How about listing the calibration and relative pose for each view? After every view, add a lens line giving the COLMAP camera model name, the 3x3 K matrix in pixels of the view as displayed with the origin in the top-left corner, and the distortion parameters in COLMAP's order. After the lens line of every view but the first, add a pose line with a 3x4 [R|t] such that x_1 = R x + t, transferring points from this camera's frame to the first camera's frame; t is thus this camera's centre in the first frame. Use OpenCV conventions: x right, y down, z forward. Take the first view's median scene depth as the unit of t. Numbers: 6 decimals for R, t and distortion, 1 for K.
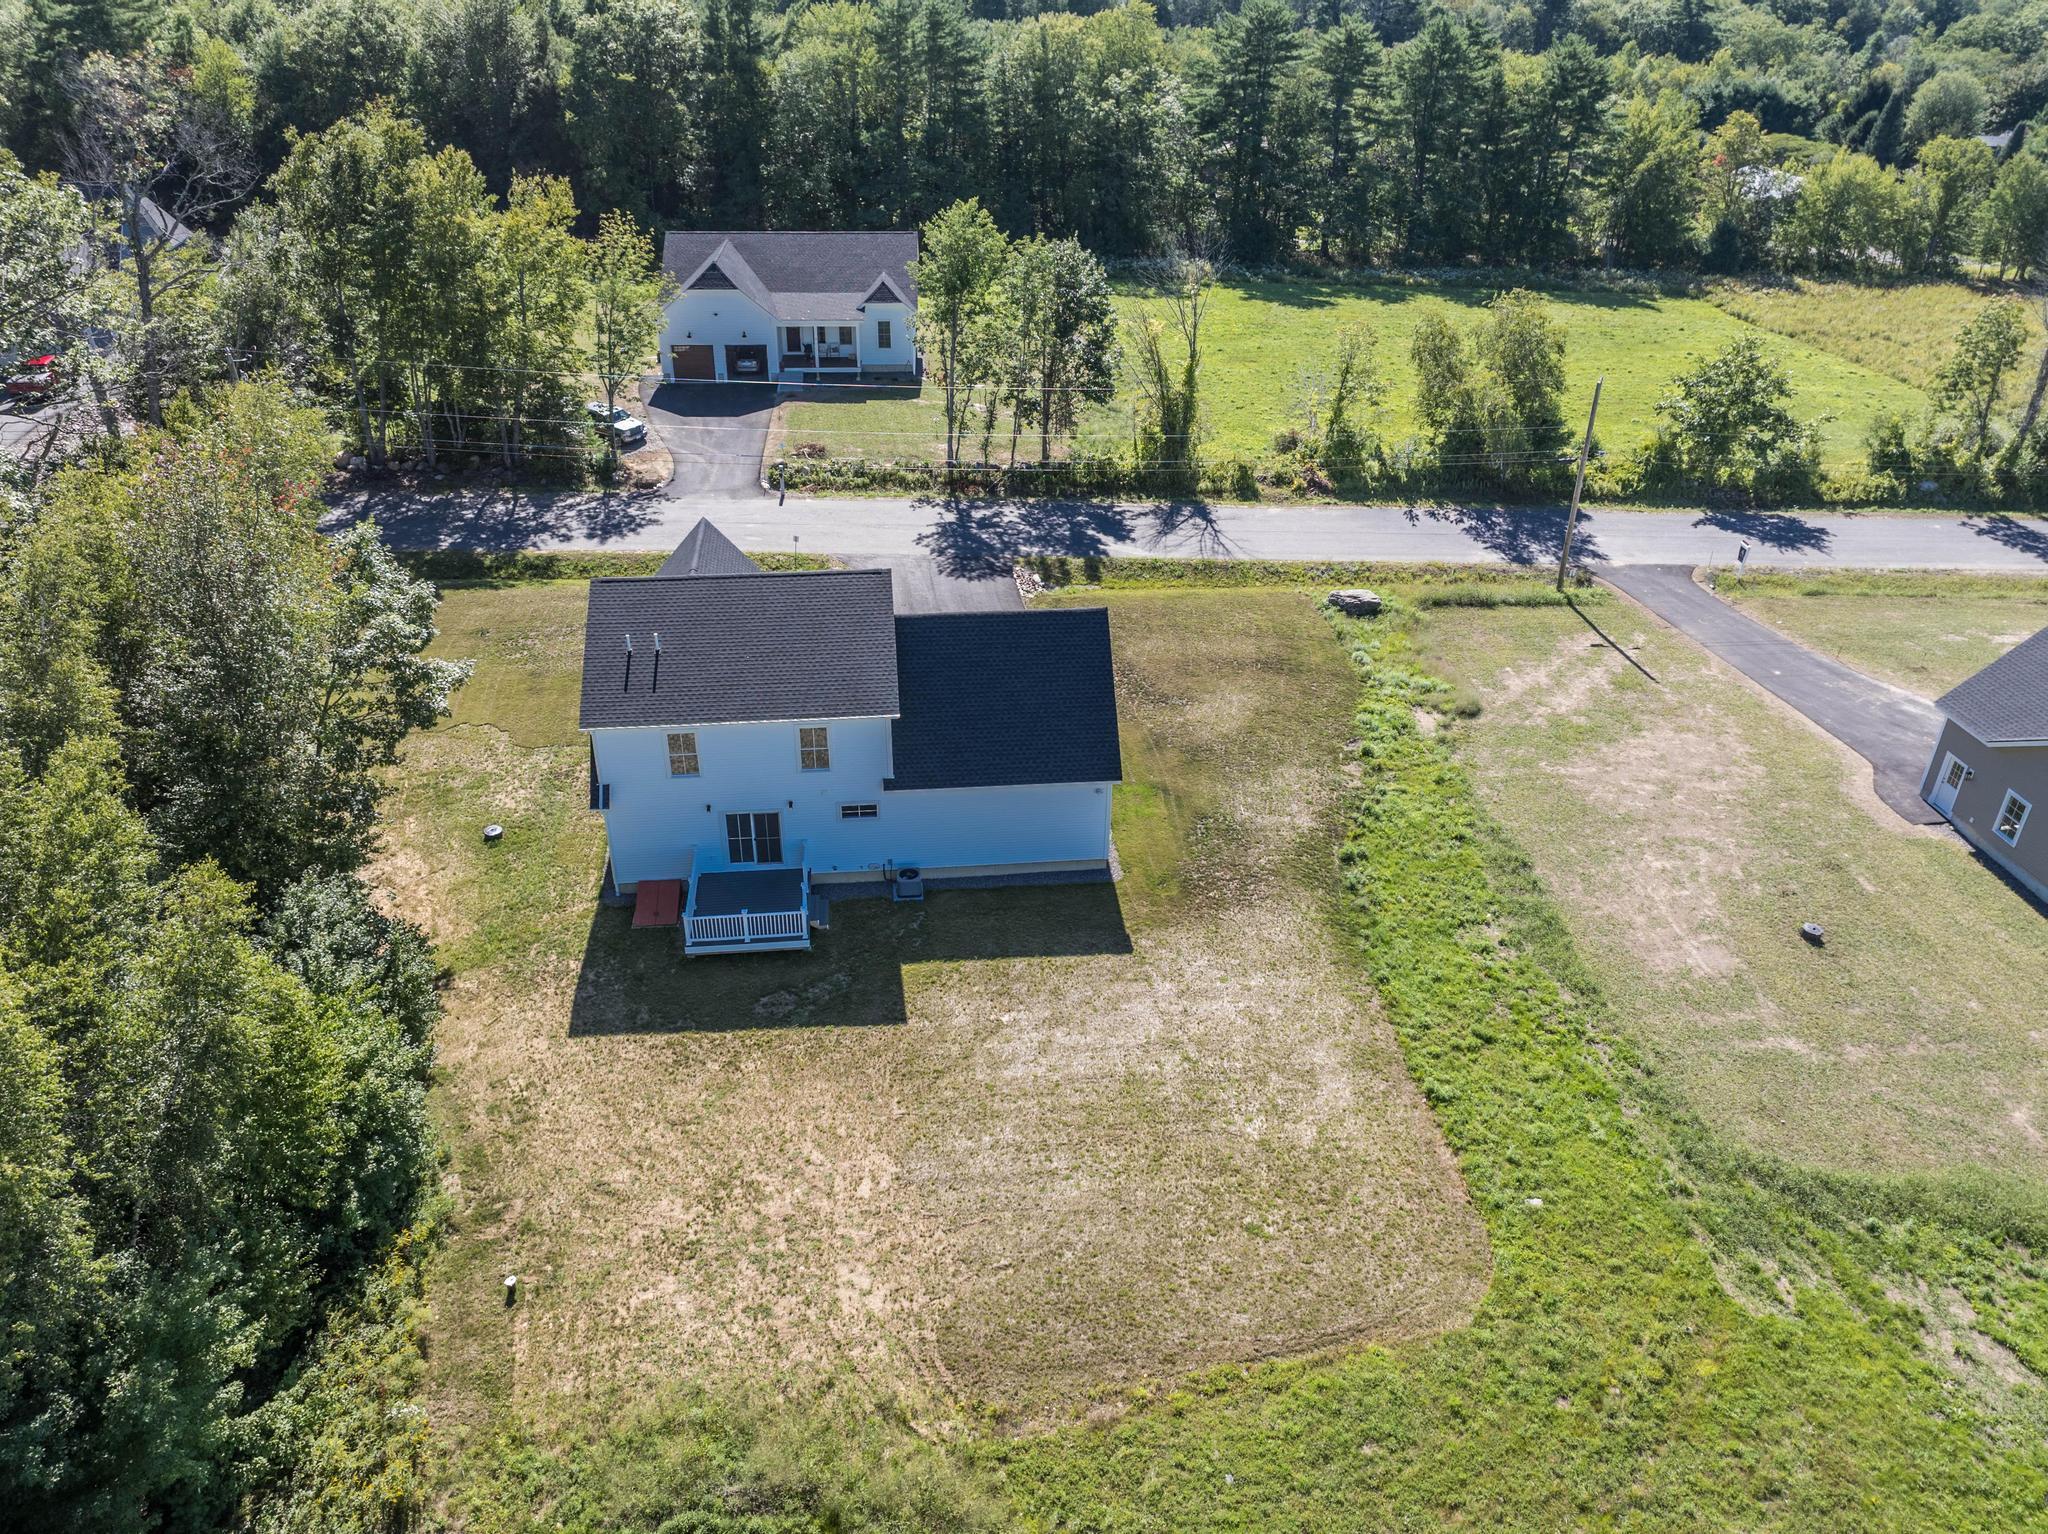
lens RADIAL K [[1519.7, 0, 1071.6], [0, 1519.7, 761.8], [0, 0, 1]] dist [-0.035372, 0.003891]
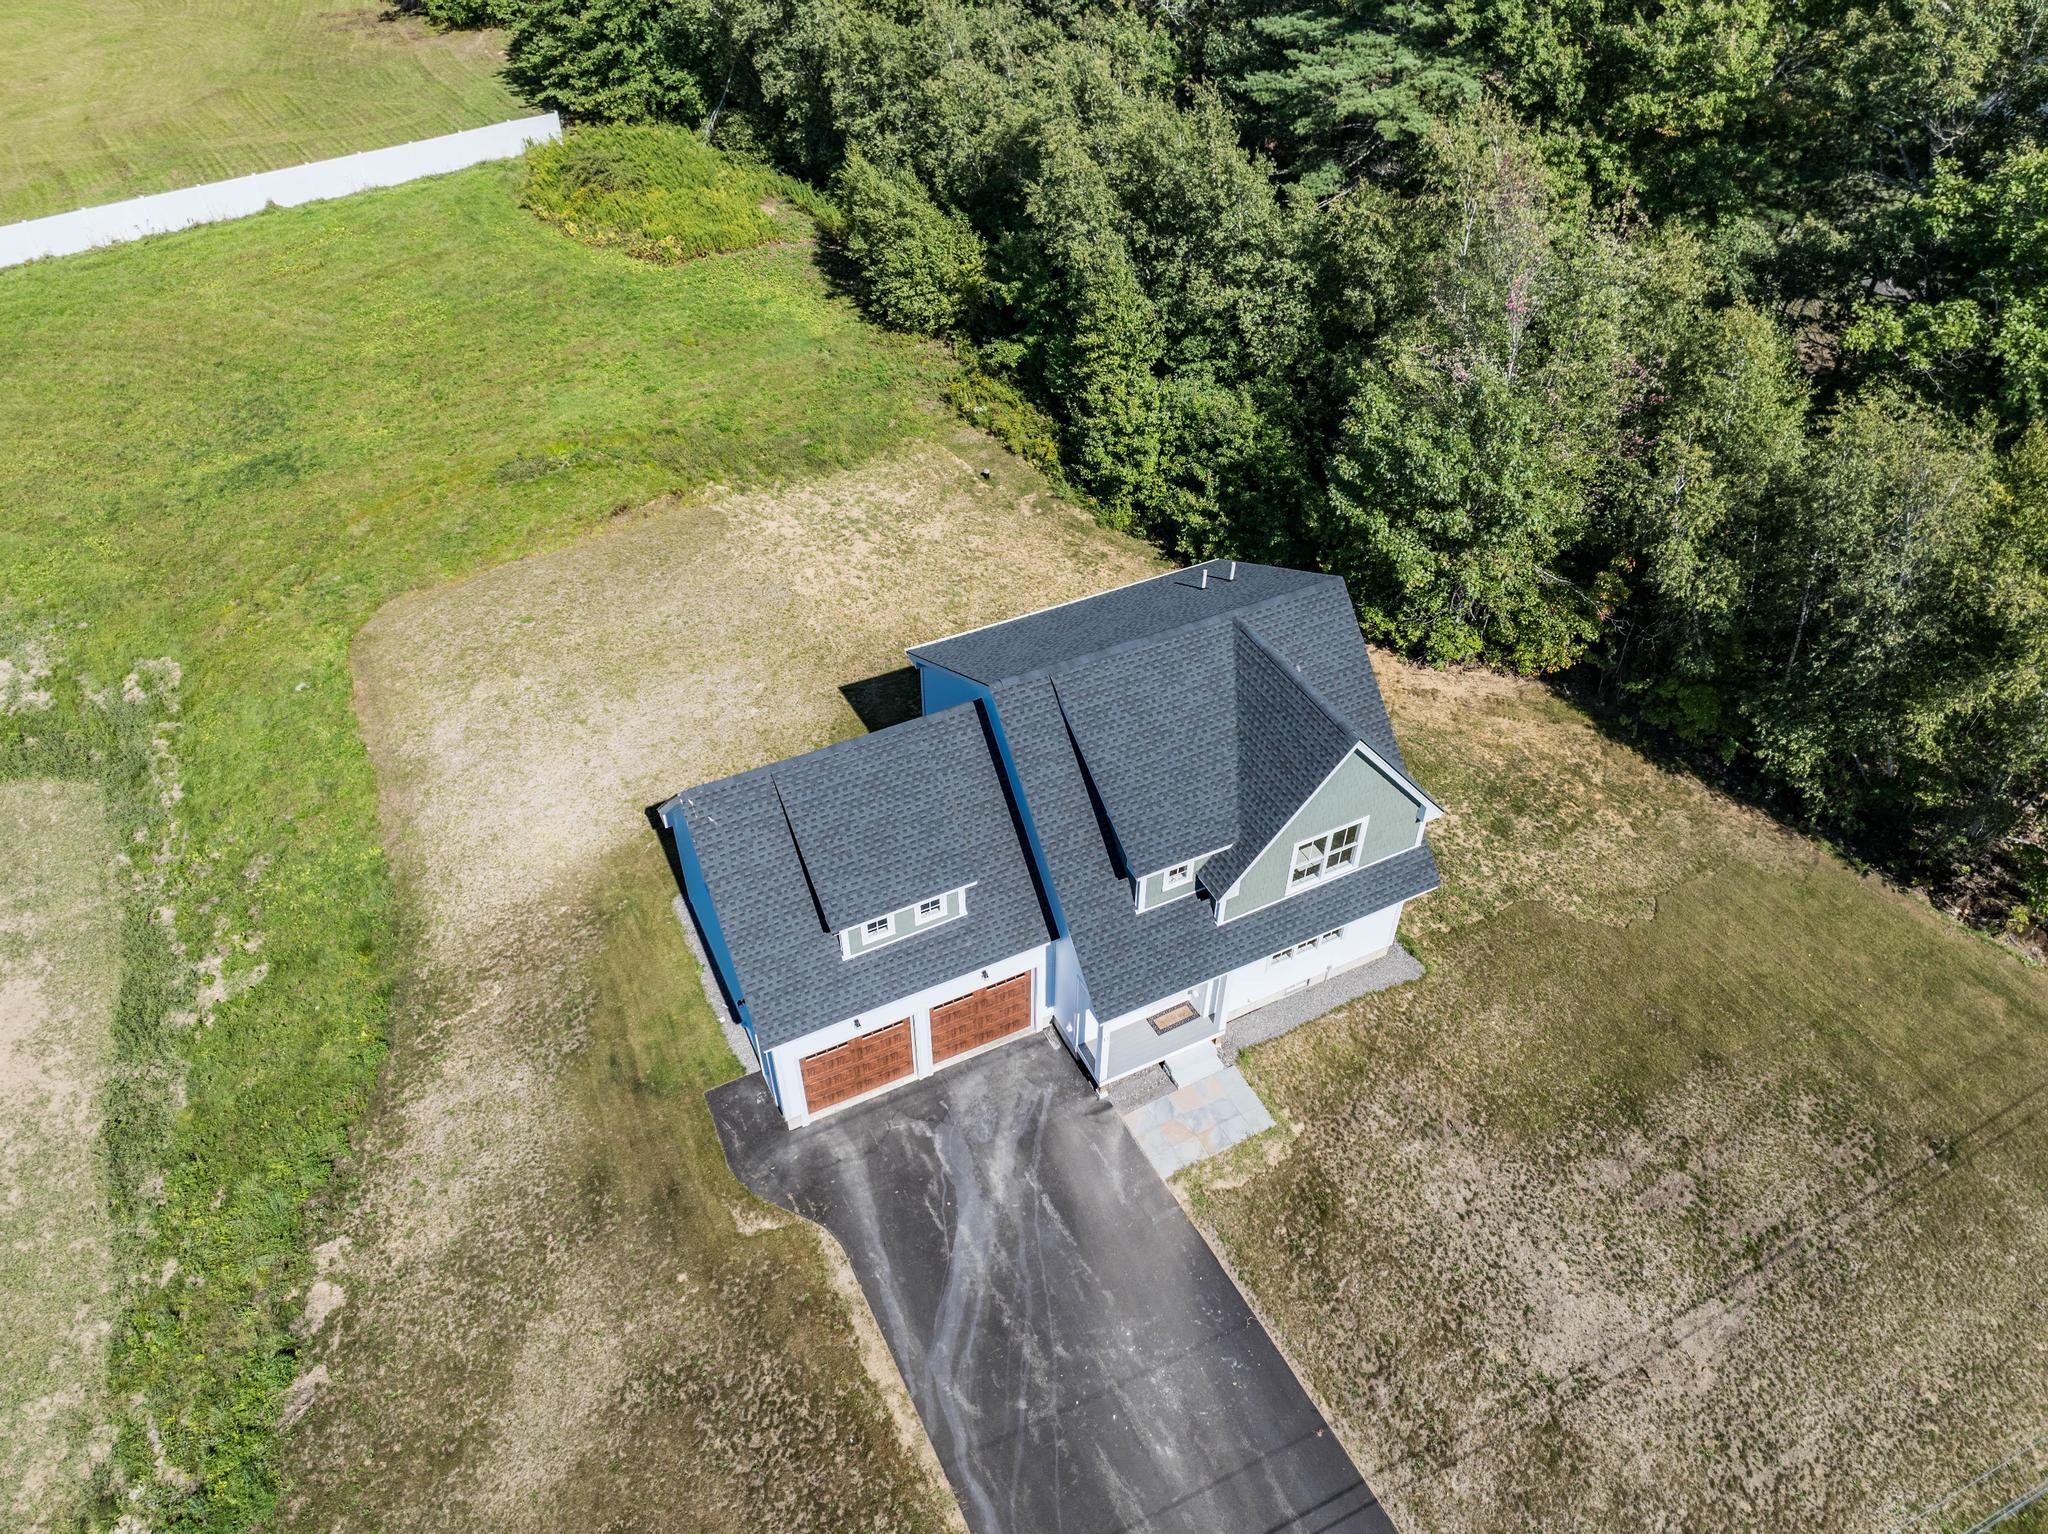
lens RADIAL K [[1460.3, 0, 1034.5], [0, 1460.3, 765.8], [0, 0, 1]] dist [-0.032536, 0.008128]
pose [[-0.947843, 0.196734, -0.250777, 0.019515], [-0.179354, 0.321202, 0.929872, -0.462434], [0.263487, 0.926351, -0.269164, 0.767901]]
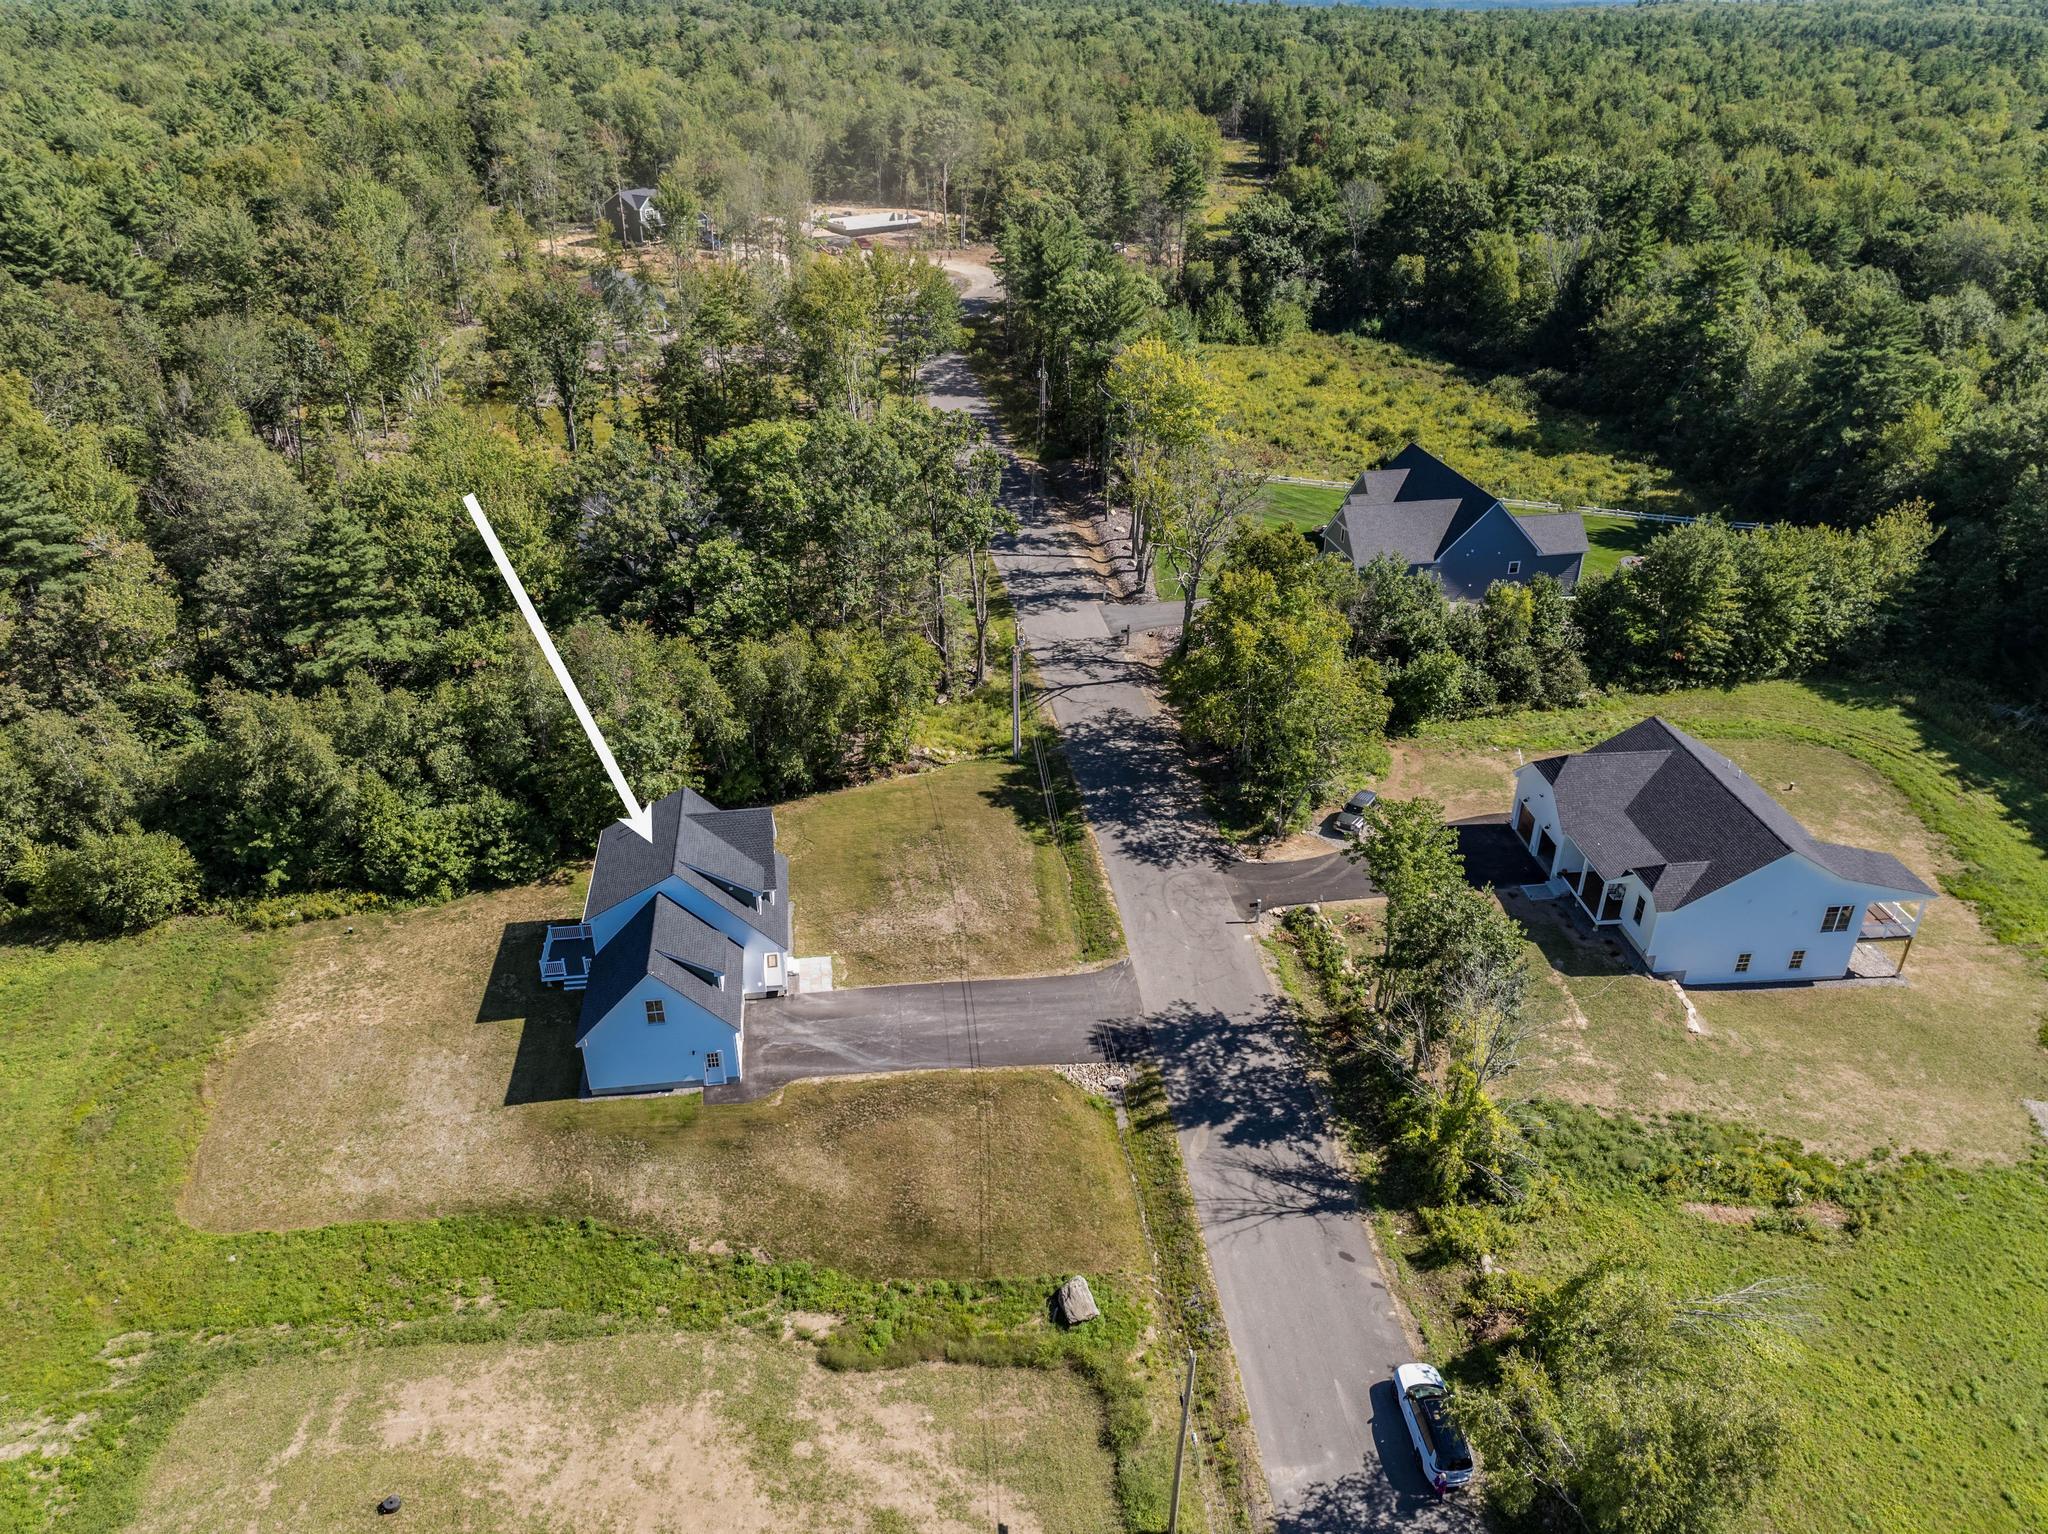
lens RADIAL K [[1460.3, 0, 1034.5], [0, 1460.3, 765.8], [0, 0, 1]] dist [-0.032536, 0.008128]
pose [[0.009518, 0.469184, -0.883049, 0.777444], [-0.506919, 0.763469, 0.400184, -0.665624], [0.861941, 0.443825, 0.245105, 0.565835]]
